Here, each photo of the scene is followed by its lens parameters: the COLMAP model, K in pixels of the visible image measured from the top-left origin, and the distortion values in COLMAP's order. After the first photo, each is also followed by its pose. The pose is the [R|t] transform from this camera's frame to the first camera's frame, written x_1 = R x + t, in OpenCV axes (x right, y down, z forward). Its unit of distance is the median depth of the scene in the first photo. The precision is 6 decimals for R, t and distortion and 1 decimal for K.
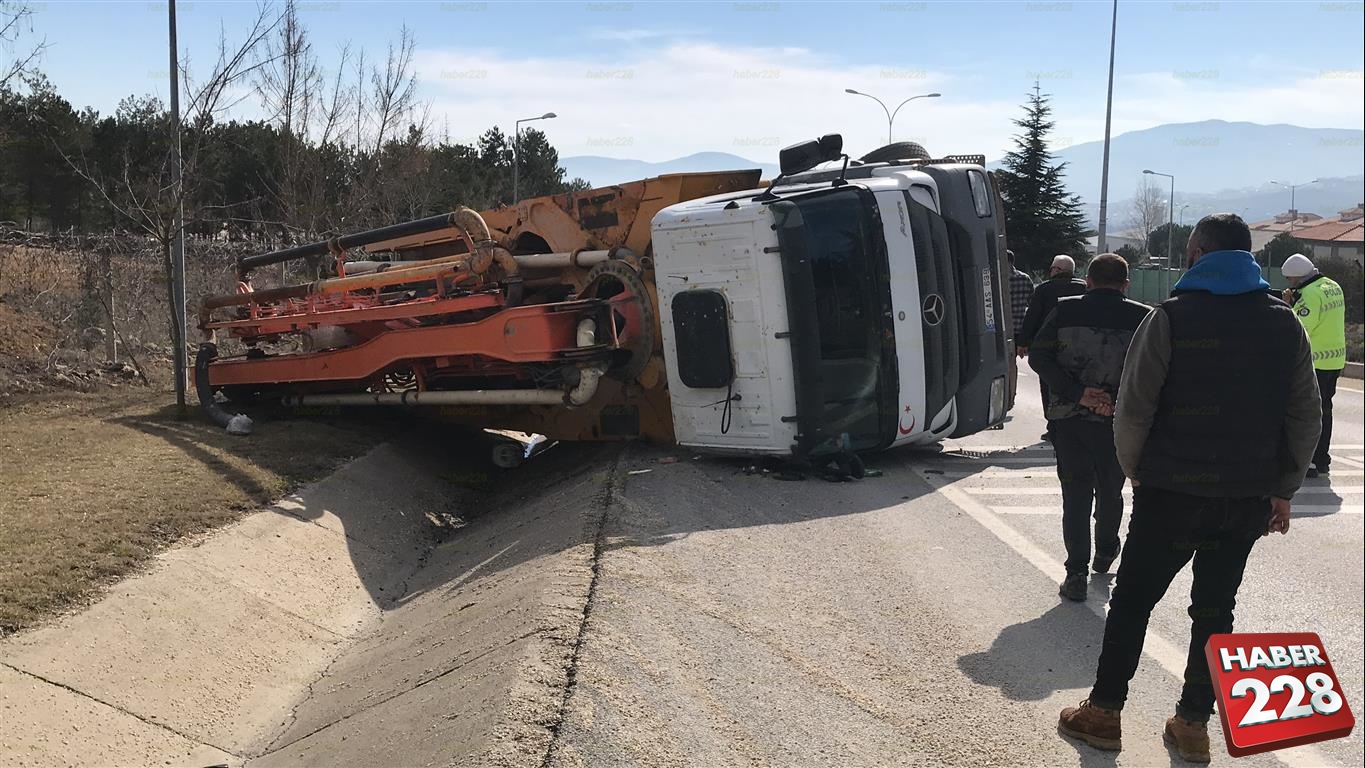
lens RADIAL K [[1736.3, 0, 680.9], [0, 1736.3, 385.9], [0, 0, 1]] dist [0.225822, 0.000000]
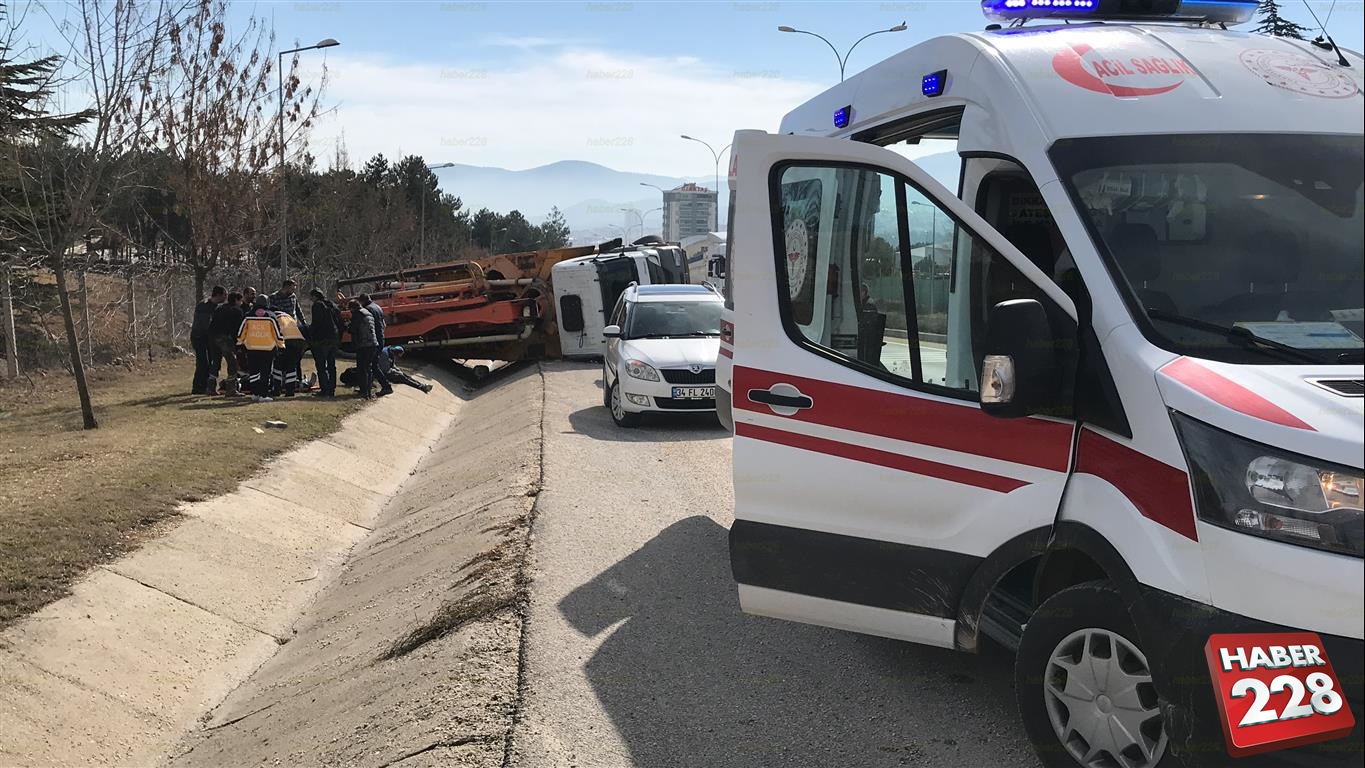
lens RADIAL K [[1736.3, 0, 684.0], [0, 1736.3, 388.4], [0, 0, 1]] dist [0.225822, 0.000000]
pose [[0.996885, -0.009876, 0.078243, -0.024215], [0.010198, 0.999941, -0.003717, 0.093533], [-0.078202, 0.004504, 0.996927, -1.559693]]
